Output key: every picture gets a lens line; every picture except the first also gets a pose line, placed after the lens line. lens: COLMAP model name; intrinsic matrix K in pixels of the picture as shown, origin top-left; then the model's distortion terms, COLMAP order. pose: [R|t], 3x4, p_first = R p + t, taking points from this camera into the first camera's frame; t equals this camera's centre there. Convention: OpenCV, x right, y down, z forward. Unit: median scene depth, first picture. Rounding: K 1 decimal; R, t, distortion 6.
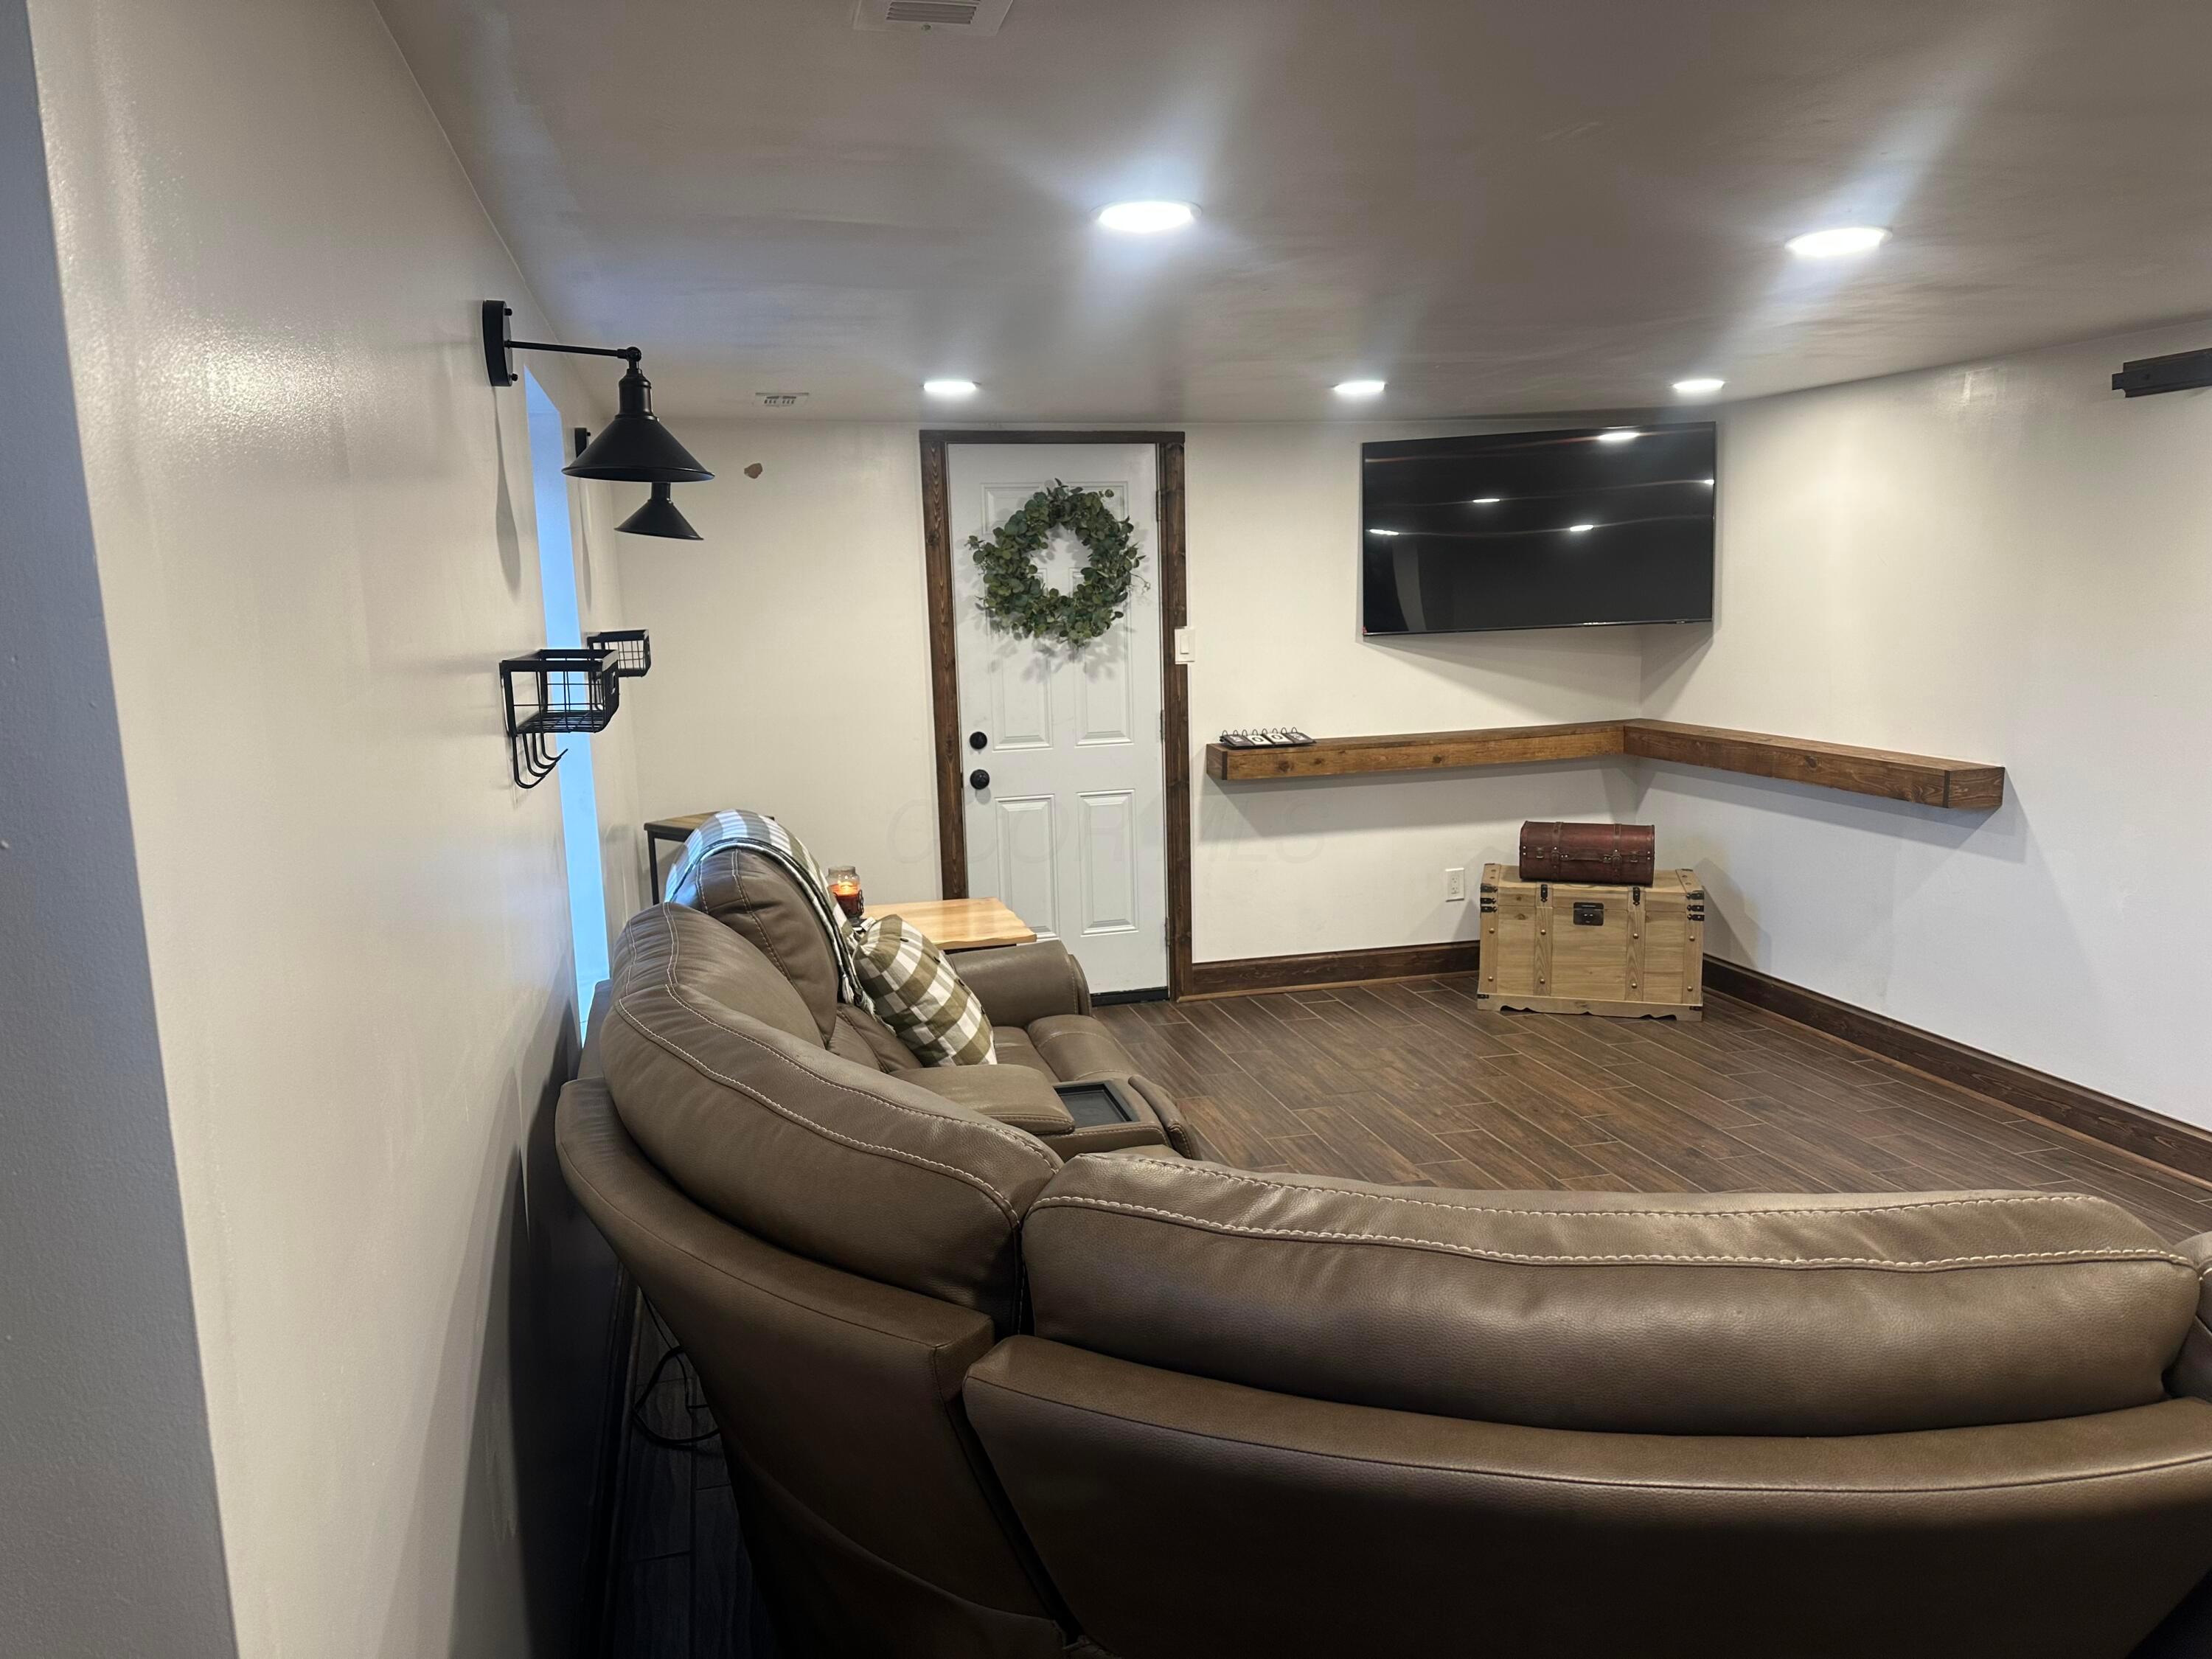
lens RADIAL K [[1551.8, 0, 1106.7], [0, 1551.8, 821.5], [0, 0, 1]] dist [0.030053, -0.032015]
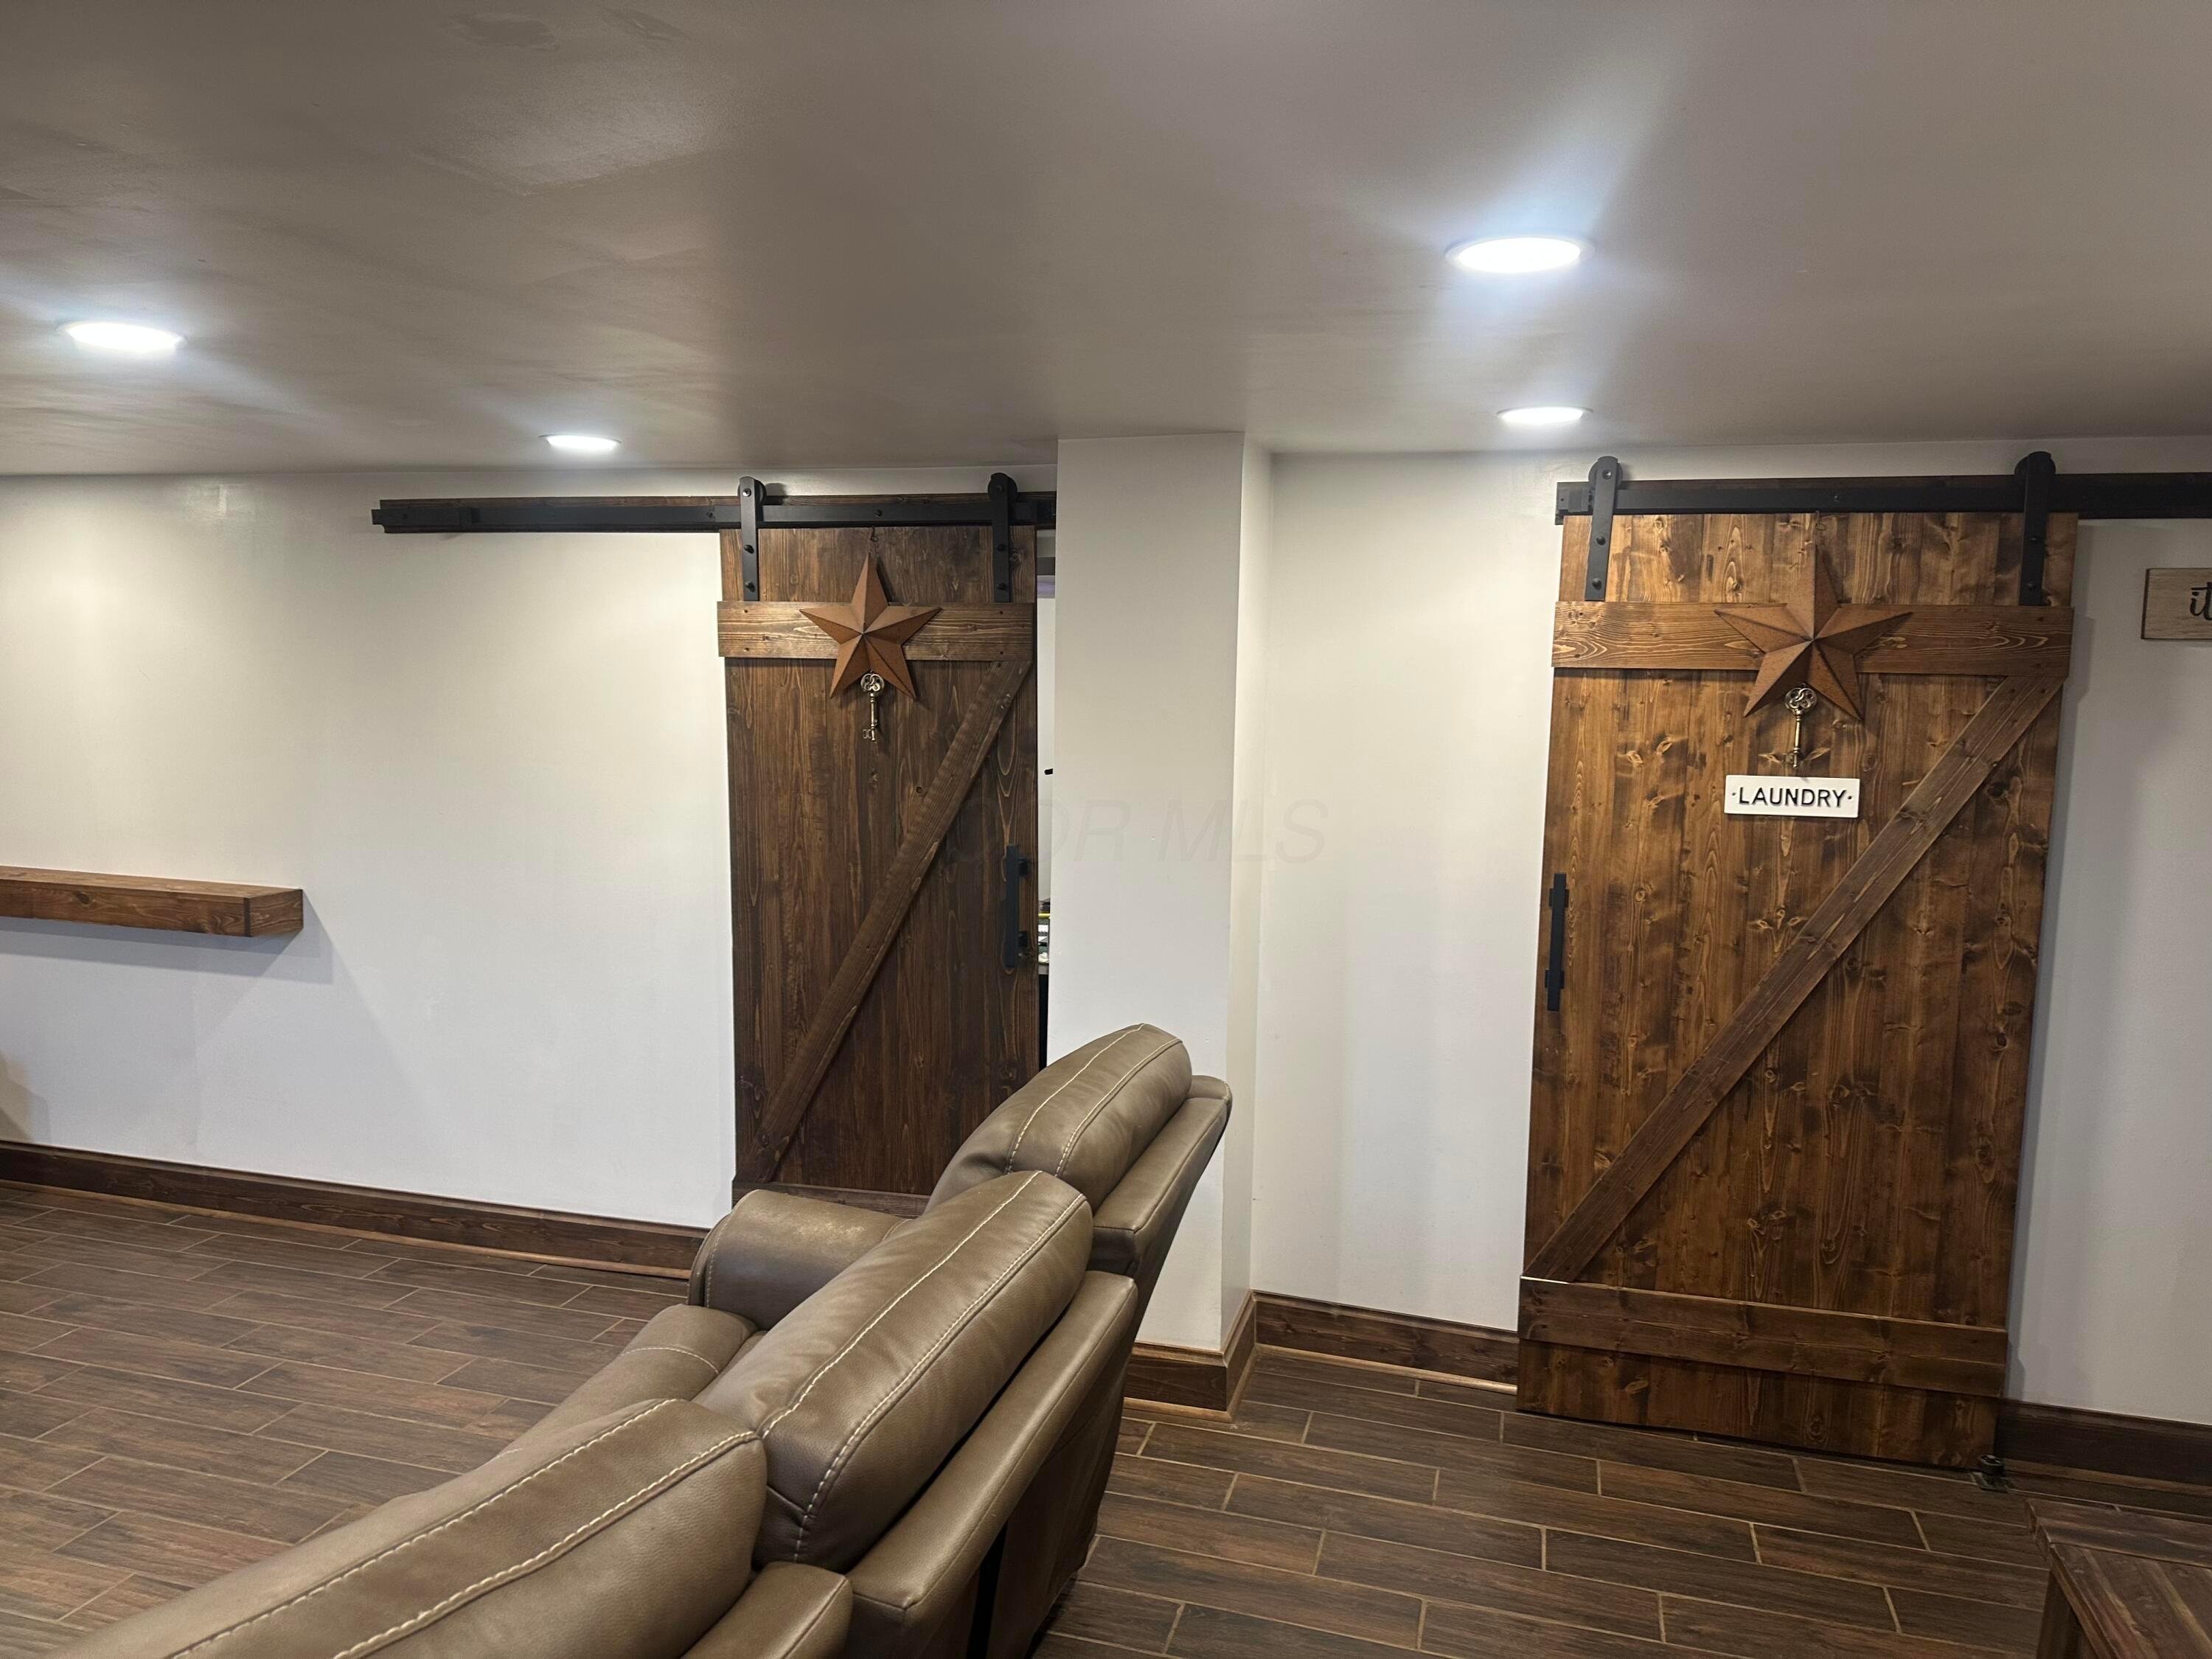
lens RADIAL K [[1551.8, 0, 1099.5], [0, 1551.8, 834.8], [0, 0, 1]] dist [0.030053, -0.032015]
pose [[0.504346, -0.057871, 0.861560, -0.015581], [0.097909, 0.995150, 0.009529, -0.023752], [-0.857933, 0.079548, 0.507566, 0.052542]]
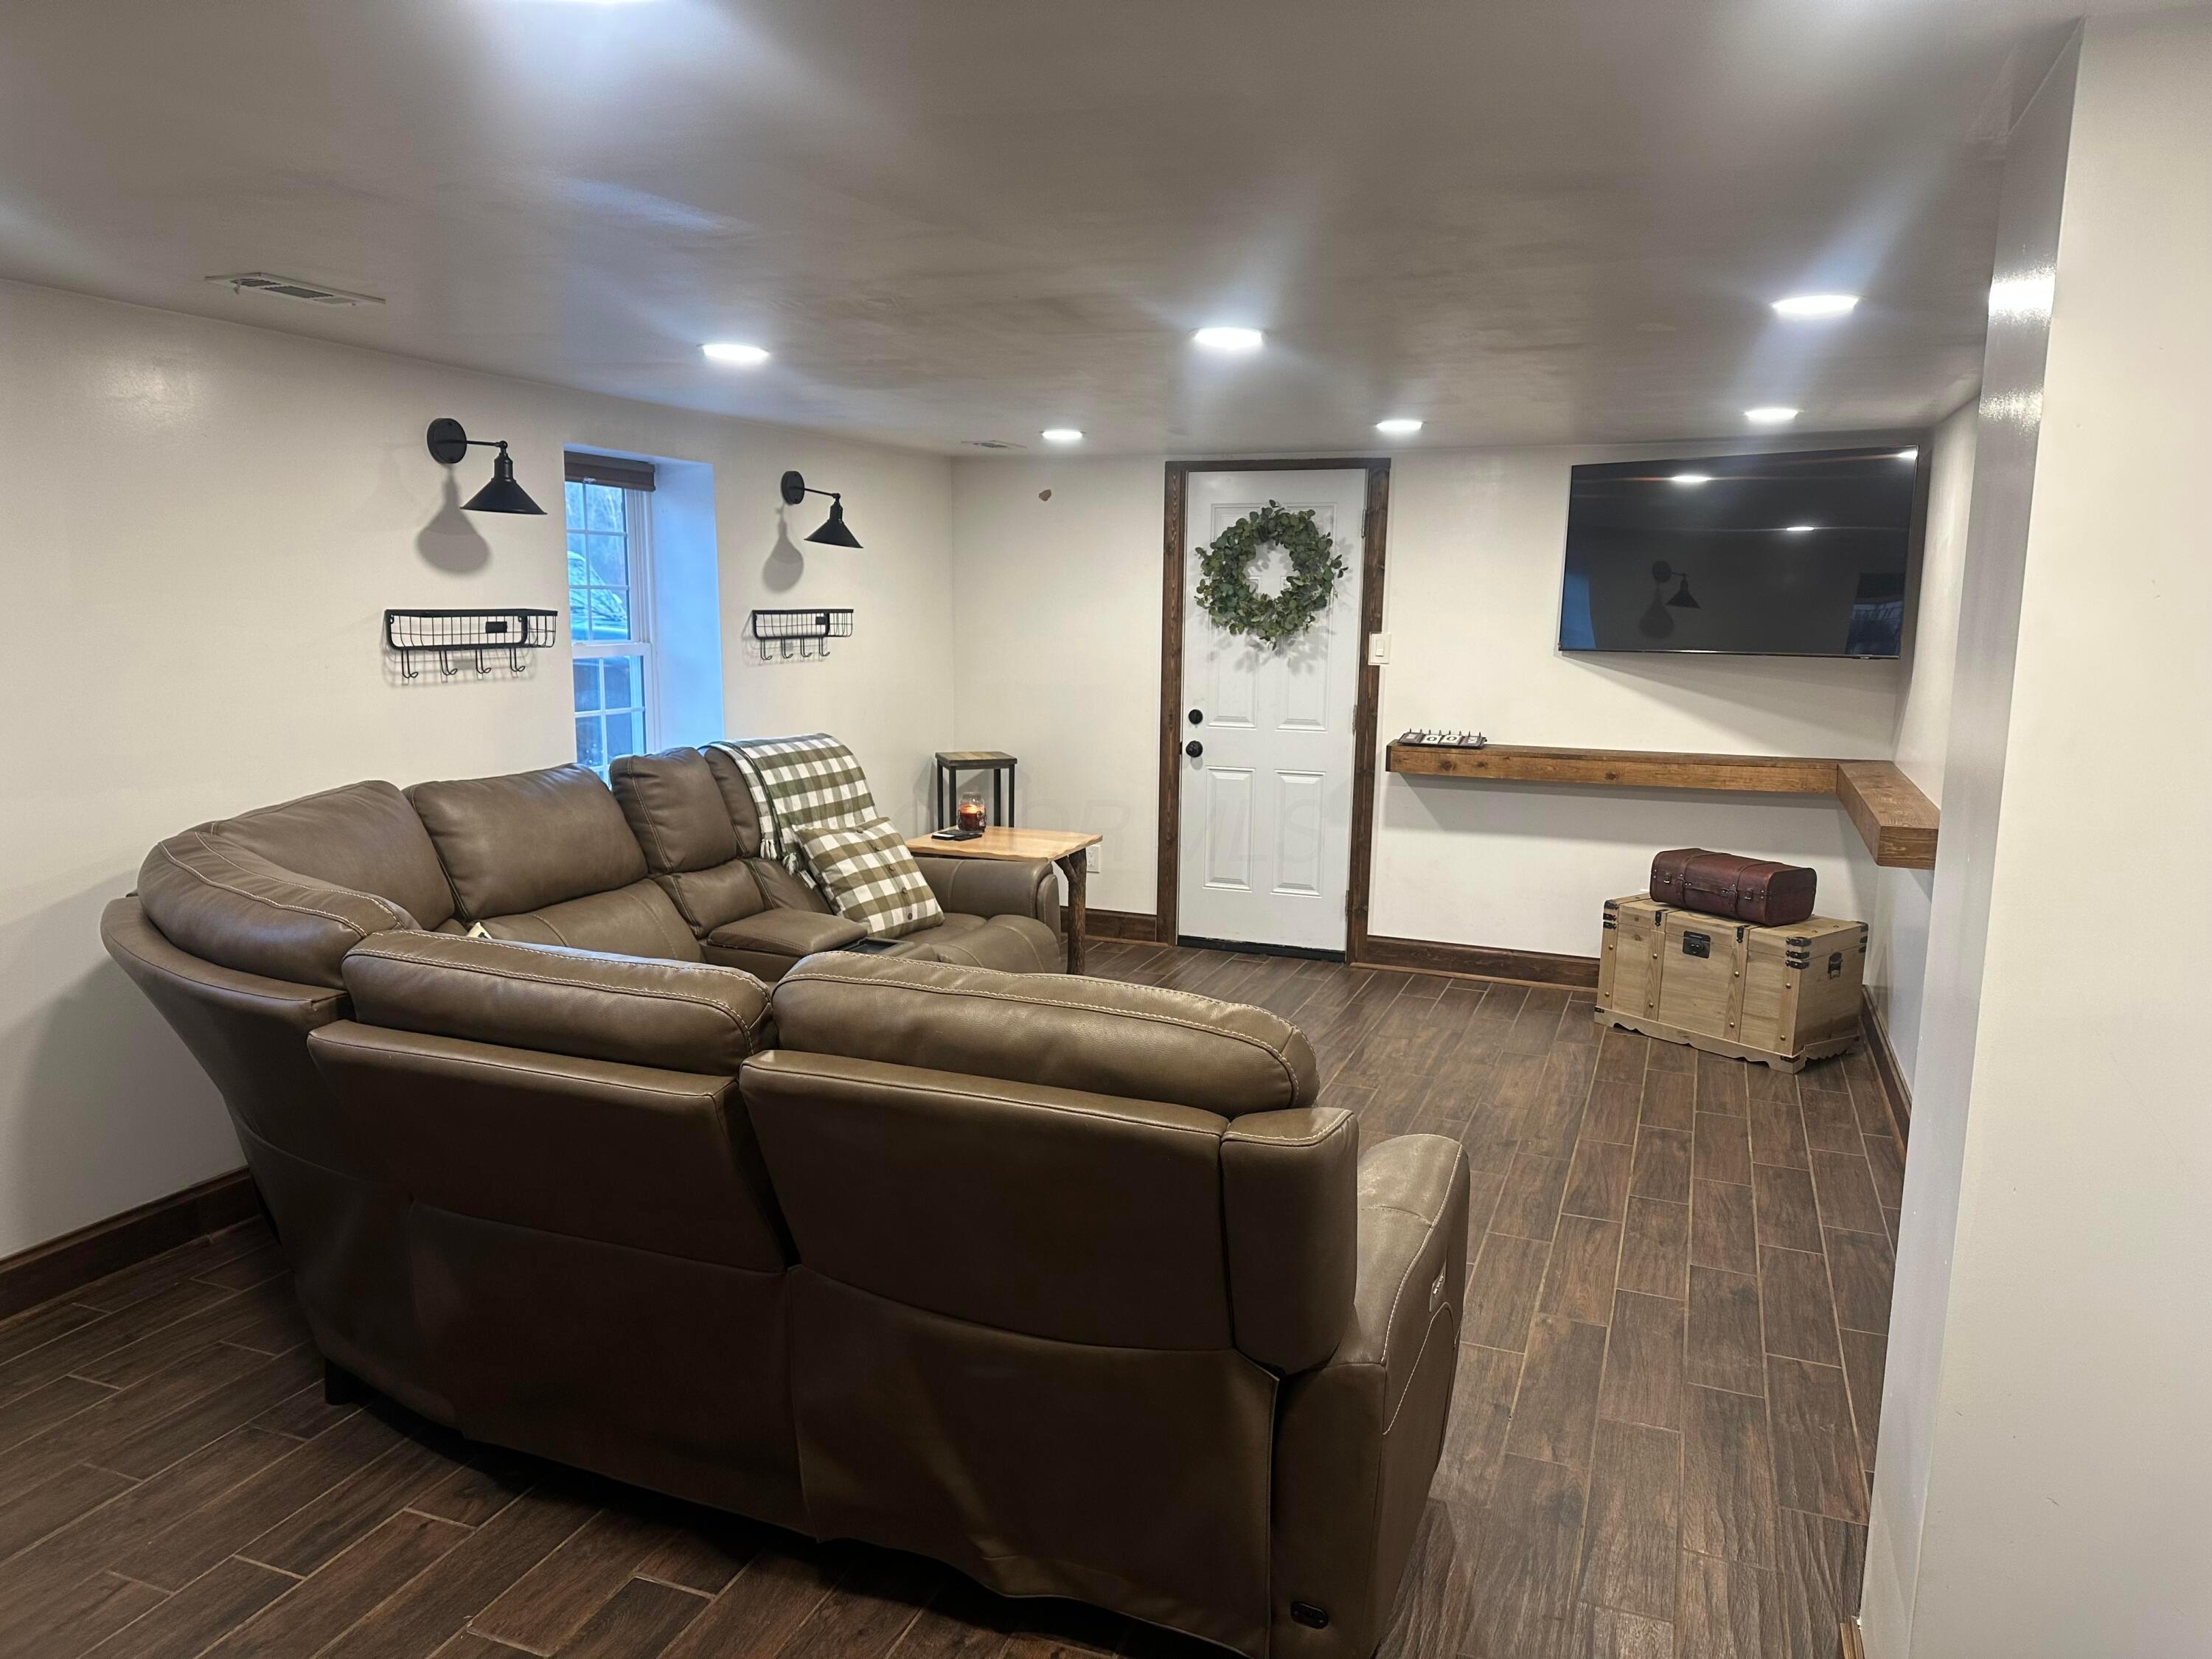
lens RADIAL K [[1551.8, 0, 1106.4], [0, 1551.8, 837.3], [0, 0, 1]] dist [0.030053, -0.032015]
pose [[0.811735, 0.129530, -0.569481, 0.563543], [-0.122897, 0.991146, 0.050262, -0.011593], [0.570949, 0.029188, 0.820466, -0.025319]]
